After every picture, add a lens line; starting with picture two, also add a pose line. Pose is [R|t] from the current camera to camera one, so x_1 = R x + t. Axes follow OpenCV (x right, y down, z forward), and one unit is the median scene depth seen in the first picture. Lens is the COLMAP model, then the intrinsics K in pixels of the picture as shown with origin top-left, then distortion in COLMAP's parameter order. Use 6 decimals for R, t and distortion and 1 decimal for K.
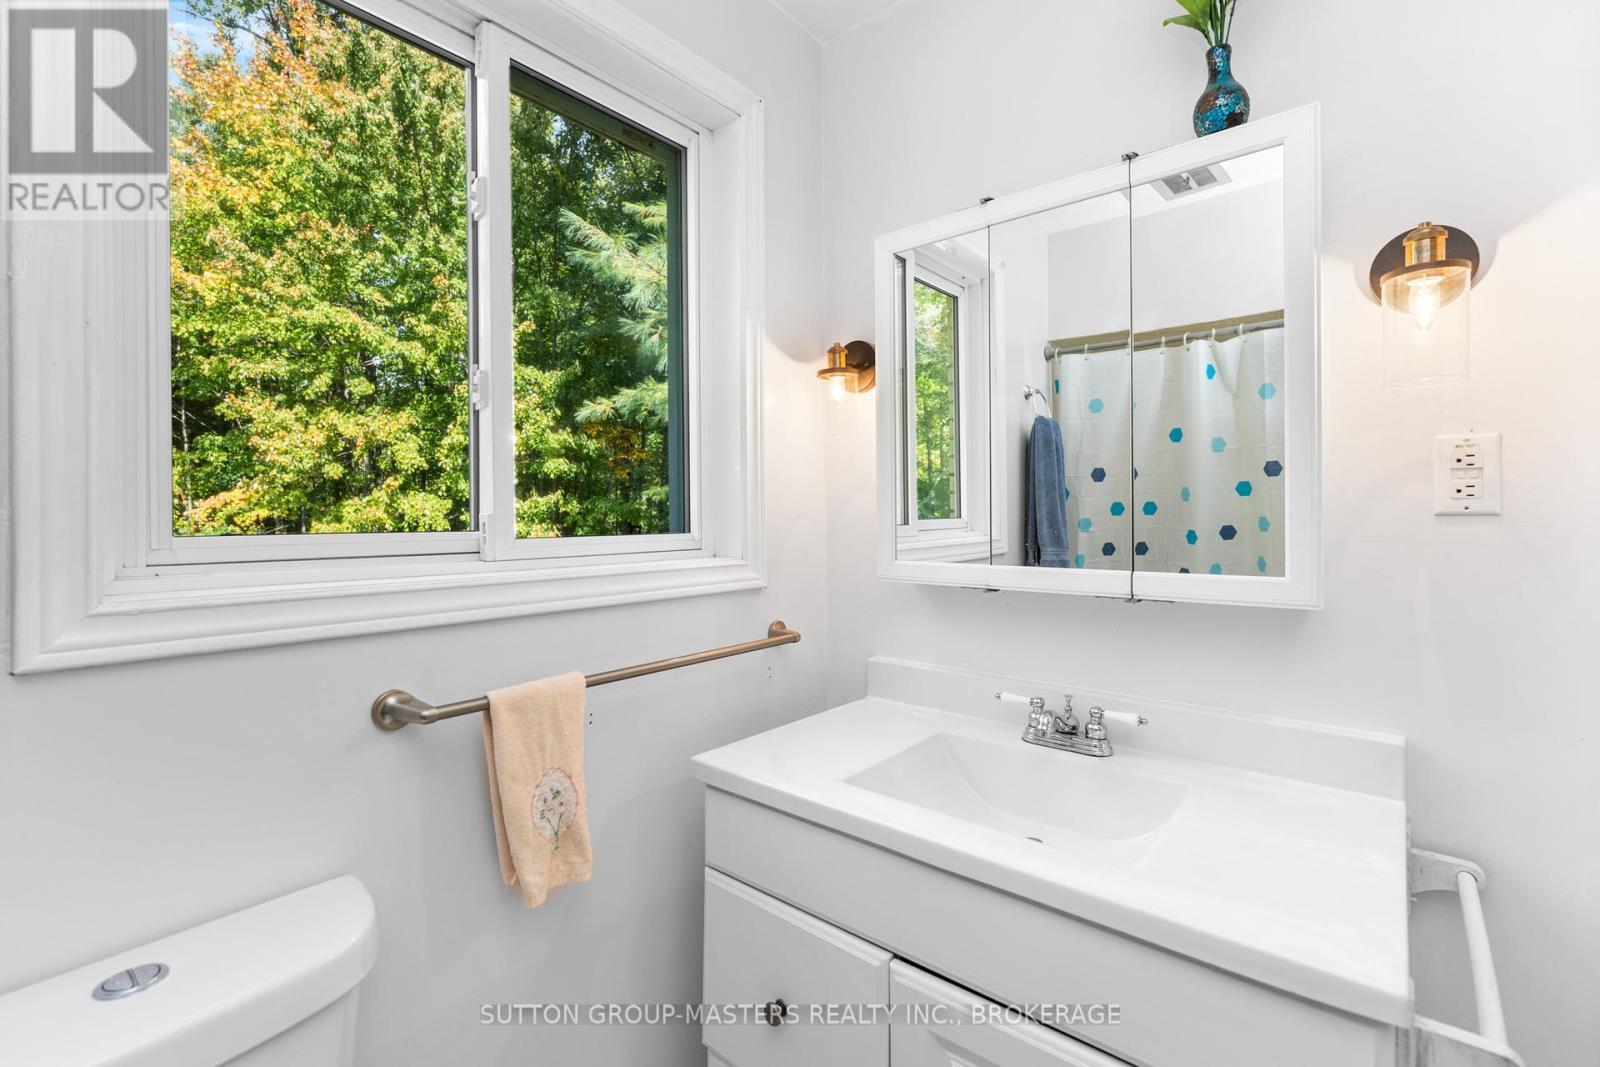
lens RADIAL K [[721.7, 0, 800.9], [0, 721.7, 520.3], [0, 0, 1]] dist [0.002475, -0.000965]
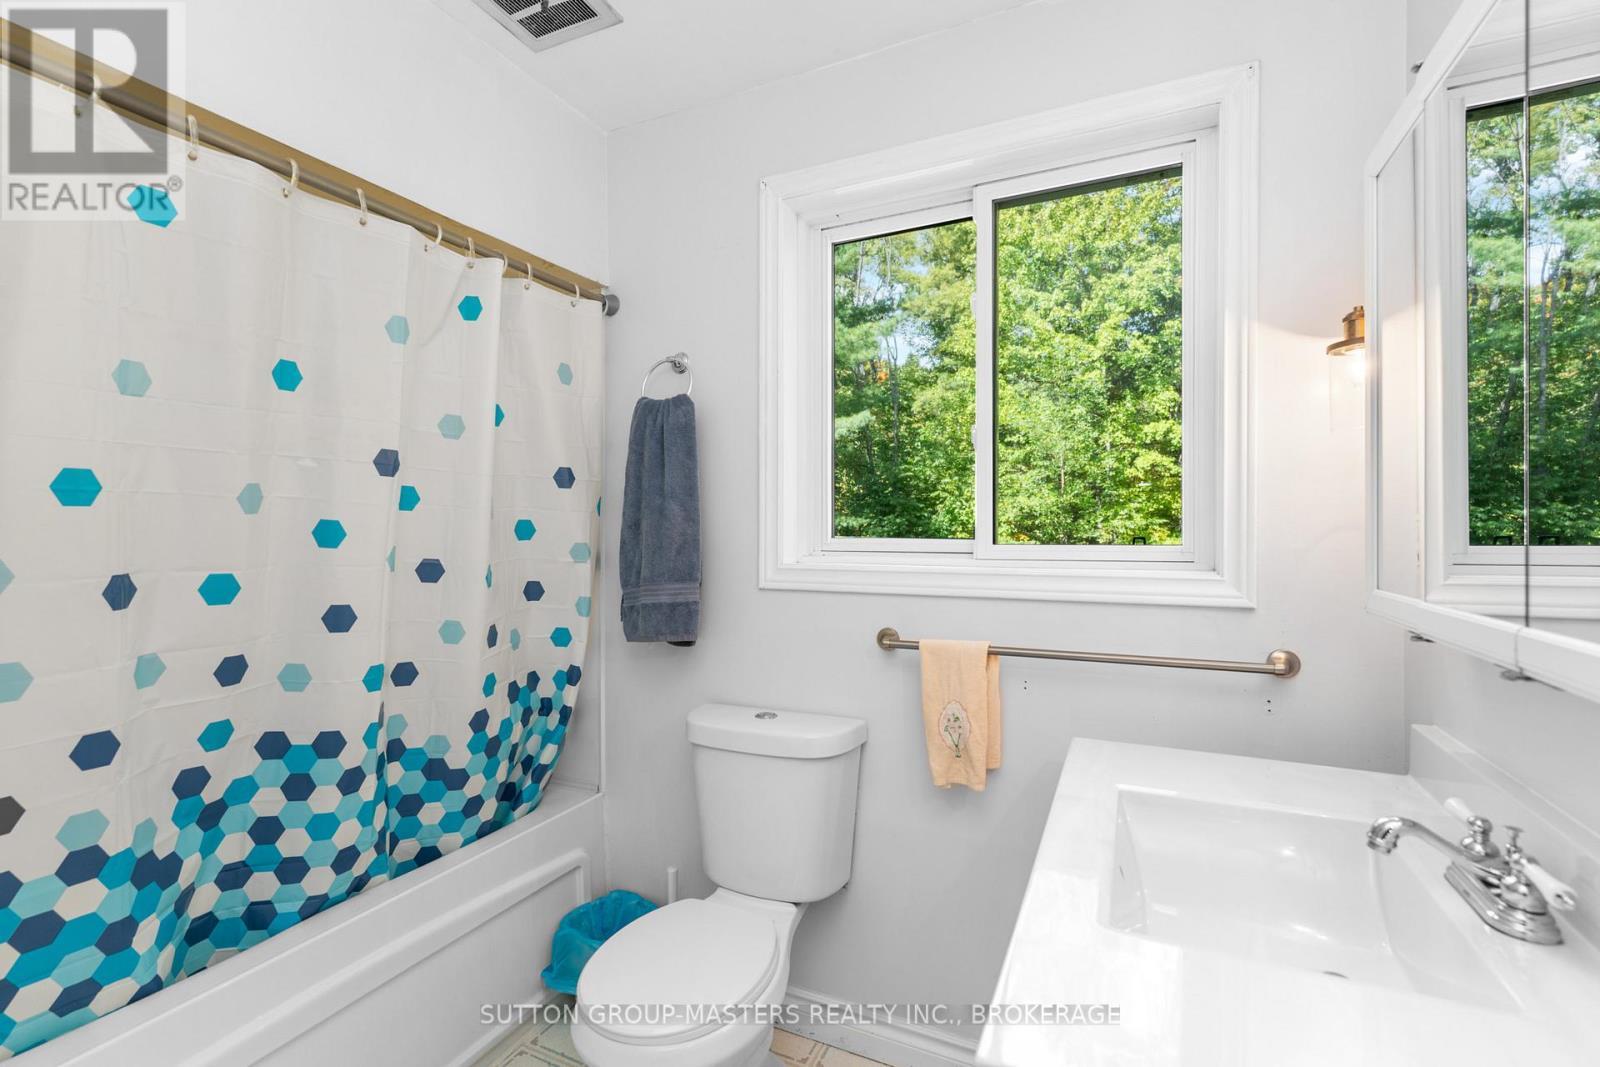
lens RADIAL K [[721.7, 0, 799.6], [0, 721.7, 529.7], [0, 0, 1]] dist [0.002475, -0.000965]
pose [[0.237853, 0.011859, -0.971229, 0.995118], [0.000726, 0.999923, 0.012387, -0.021196], [0.971301, -0.003652, 0.237826, 0.346563]]
